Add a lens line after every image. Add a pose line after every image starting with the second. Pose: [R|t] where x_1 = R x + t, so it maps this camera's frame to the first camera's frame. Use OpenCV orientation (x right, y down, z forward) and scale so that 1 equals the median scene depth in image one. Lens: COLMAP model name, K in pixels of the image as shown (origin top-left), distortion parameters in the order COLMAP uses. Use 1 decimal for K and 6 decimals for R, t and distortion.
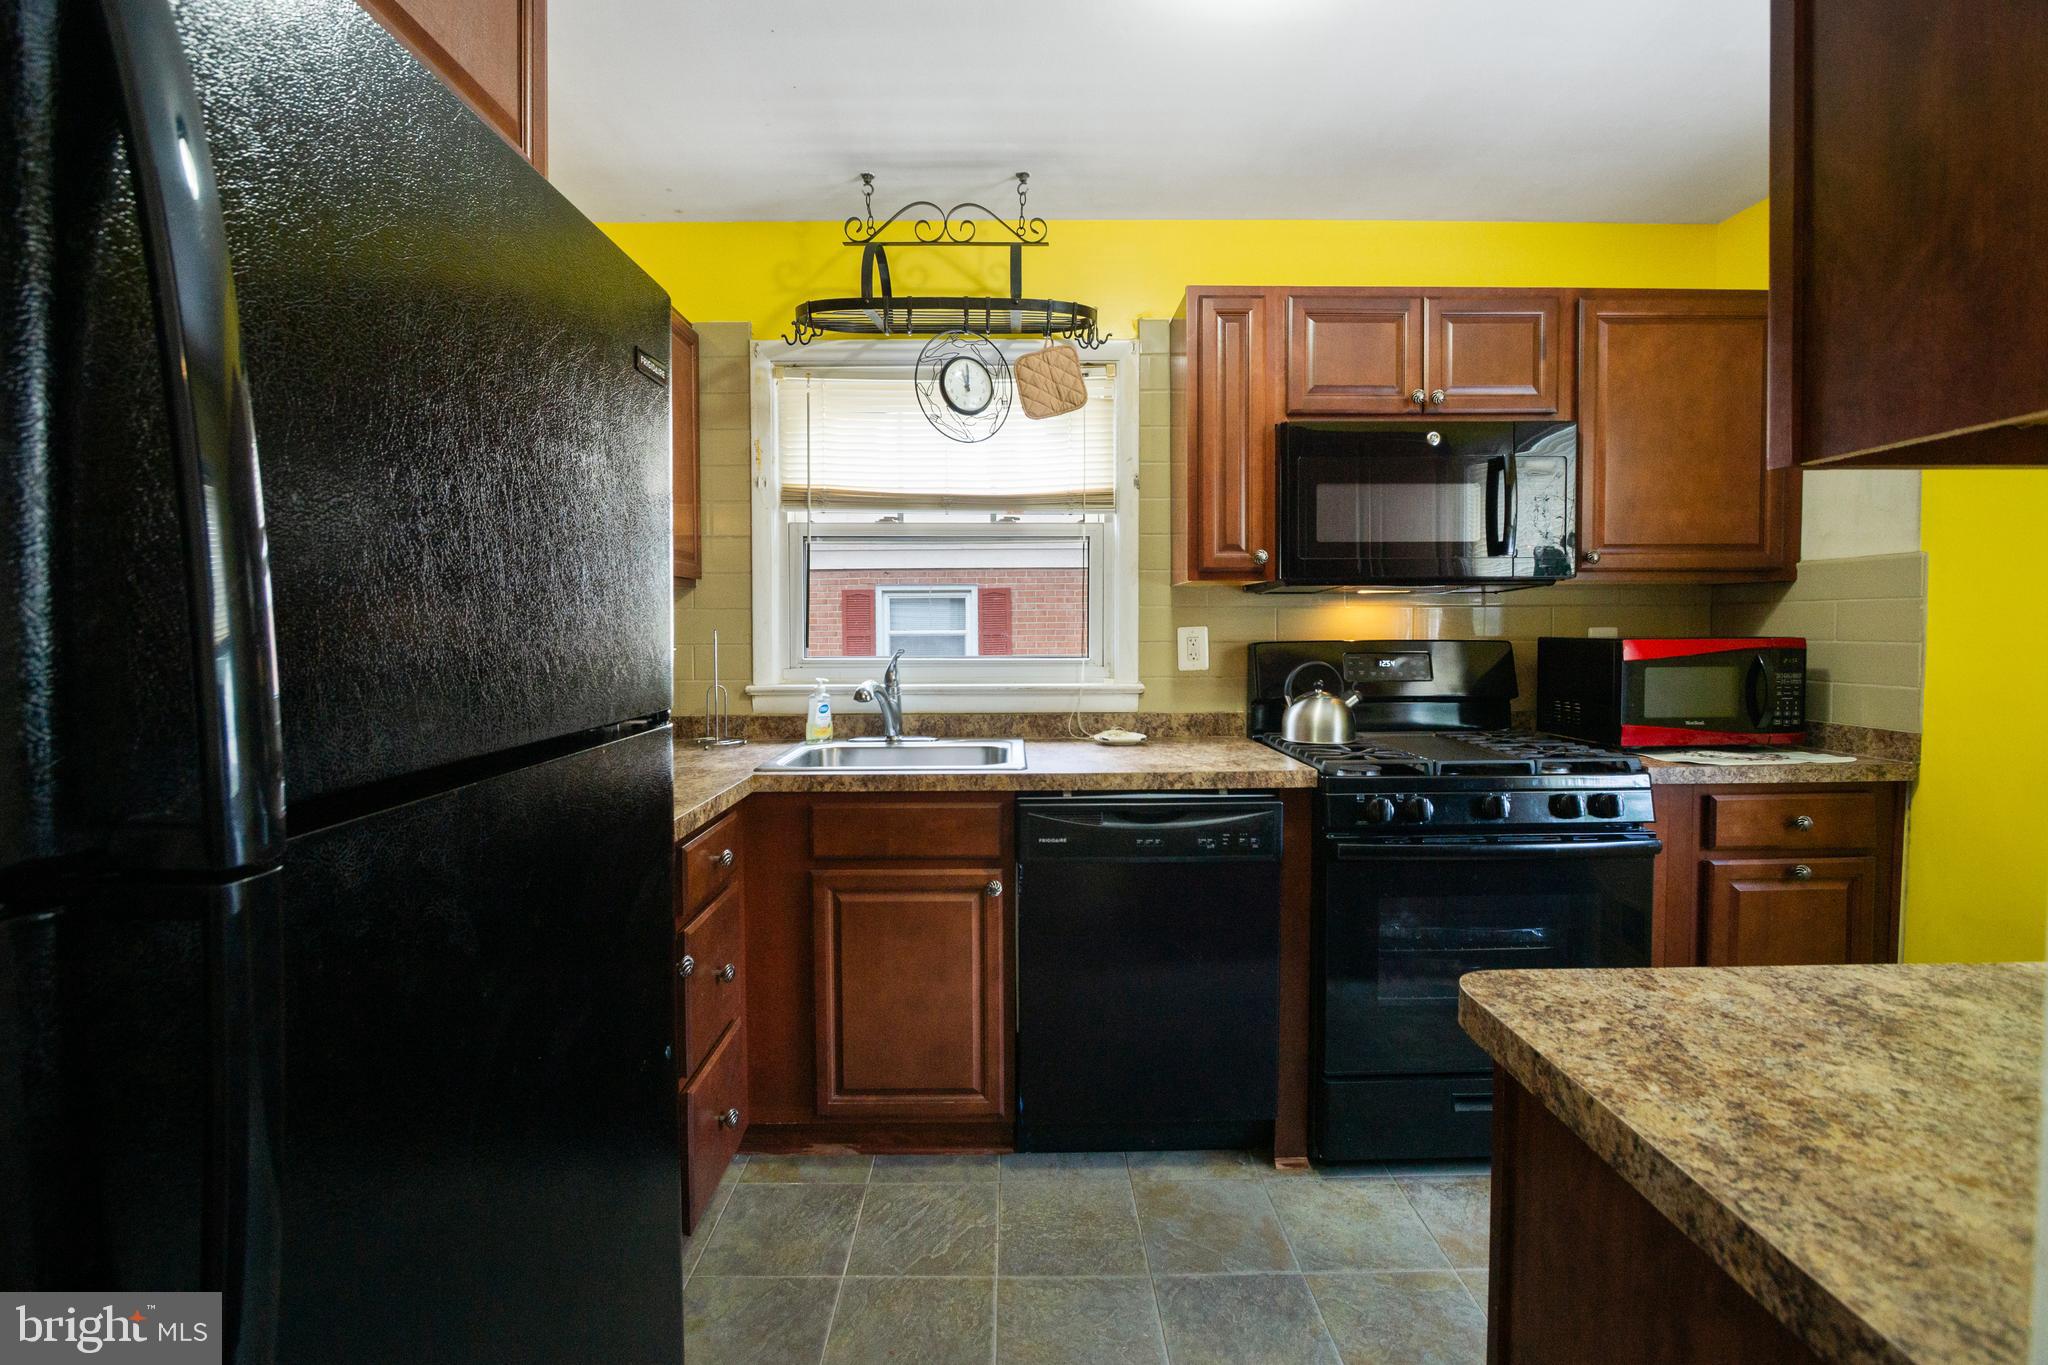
lens RADIAL K [[926.4, 0, 1020.9], [0, 926.4, 622.2], [0, 0, 1]] dist [-0.012125, 0.000210]
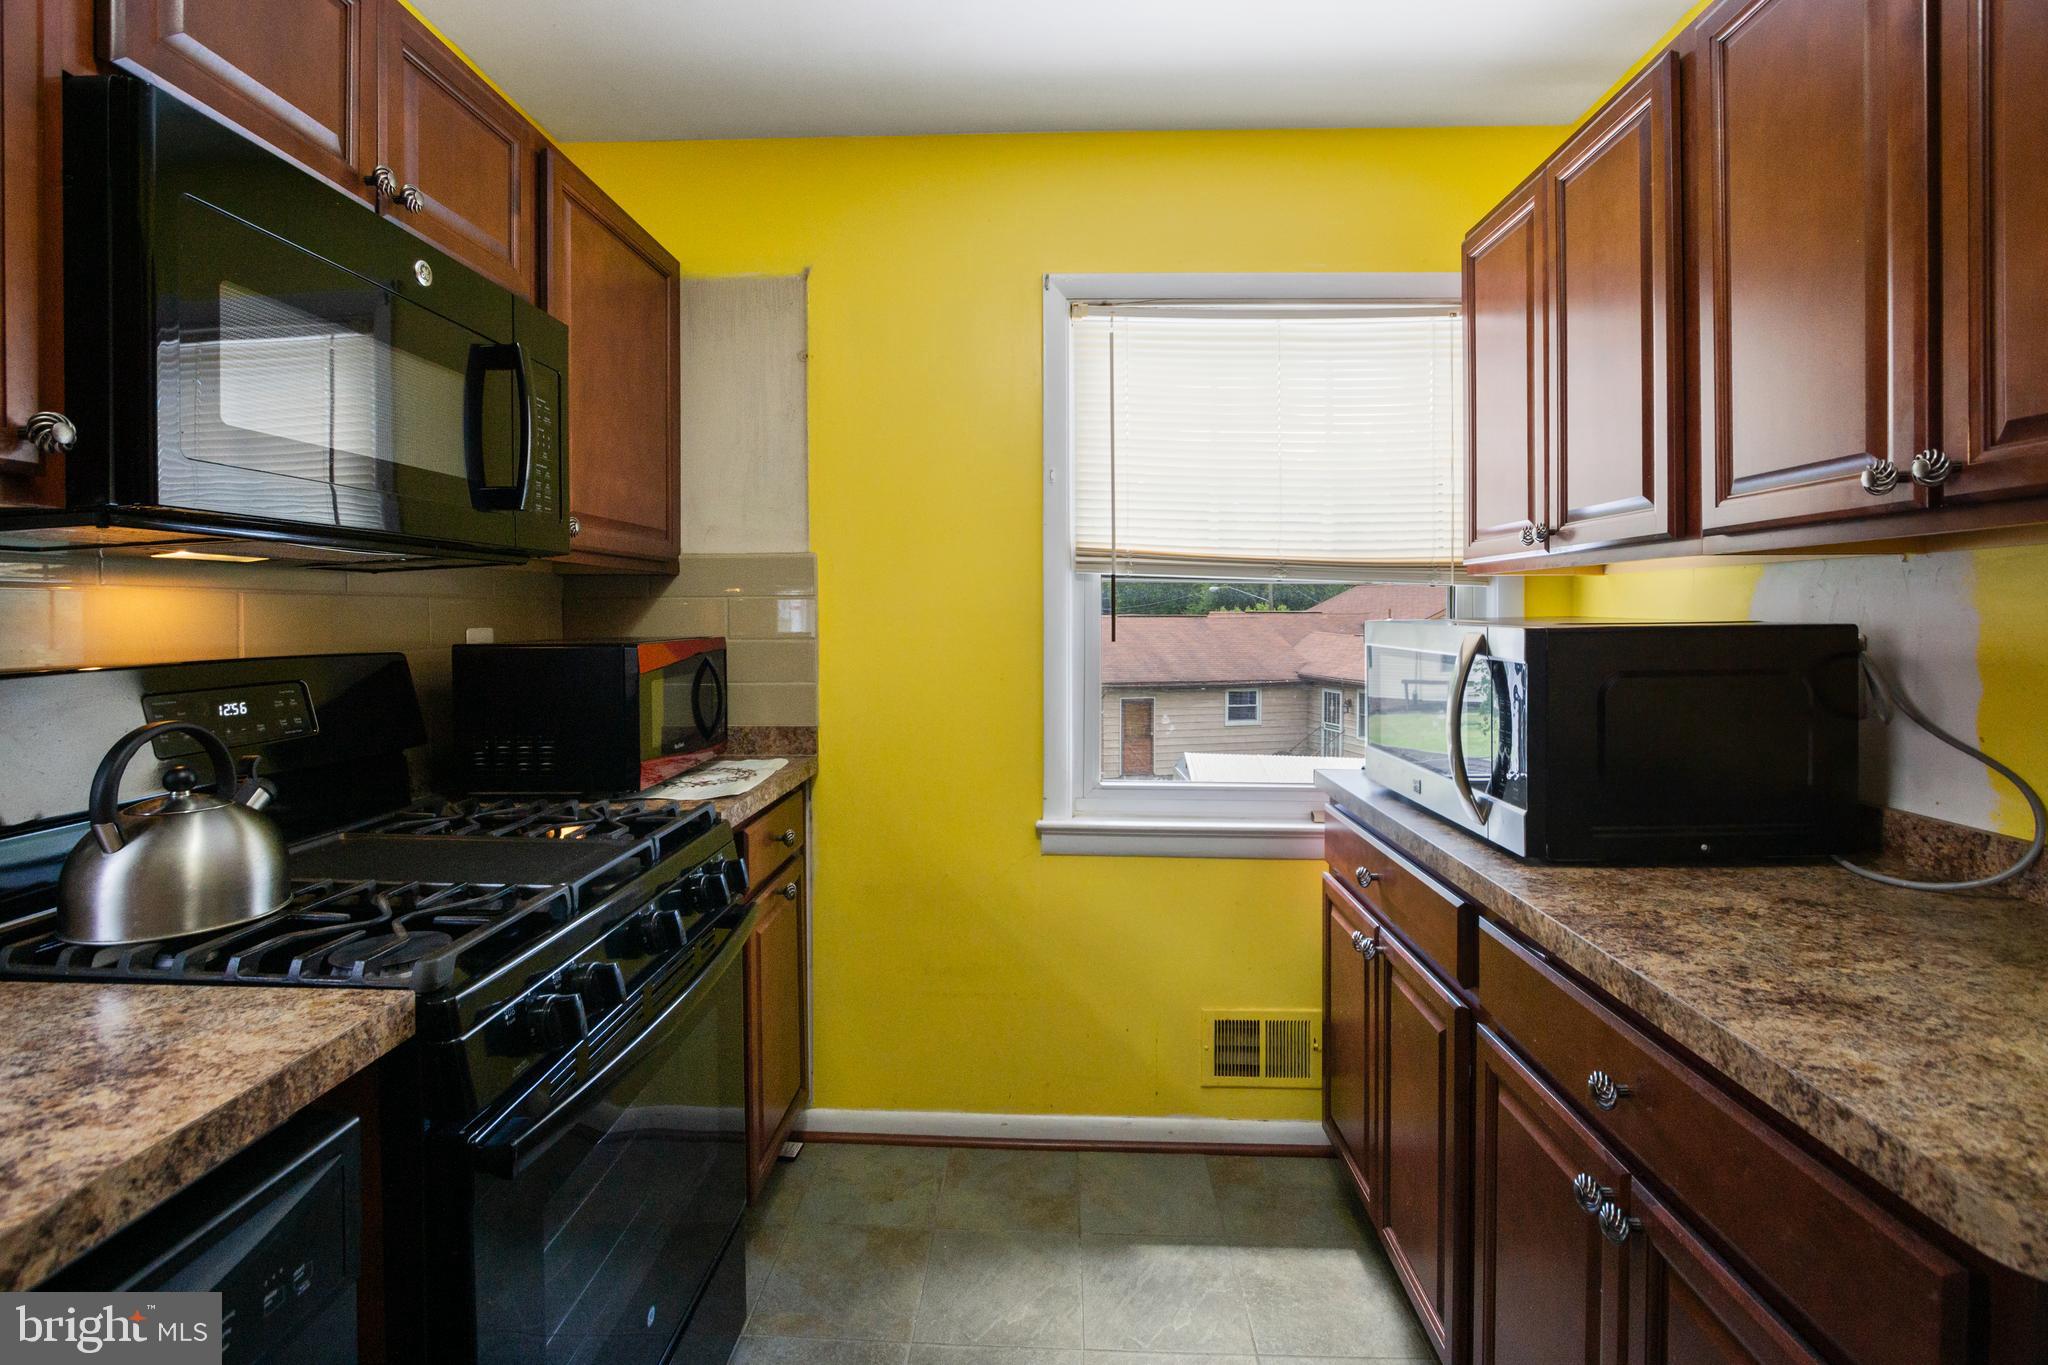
lens RADIAL K [[926.4, 0, 1020.9], [0, 926.4, 622.2], [0, 0, 1]] dist [-0.012125, 0.000210]
pose [[0.059361, -0.005978, 0.998219, -0.147653], [0.002282, 0.999980, 0.005853, -0.007135], [-0.998234, 0.001930, 0.059373, 1.643058]]
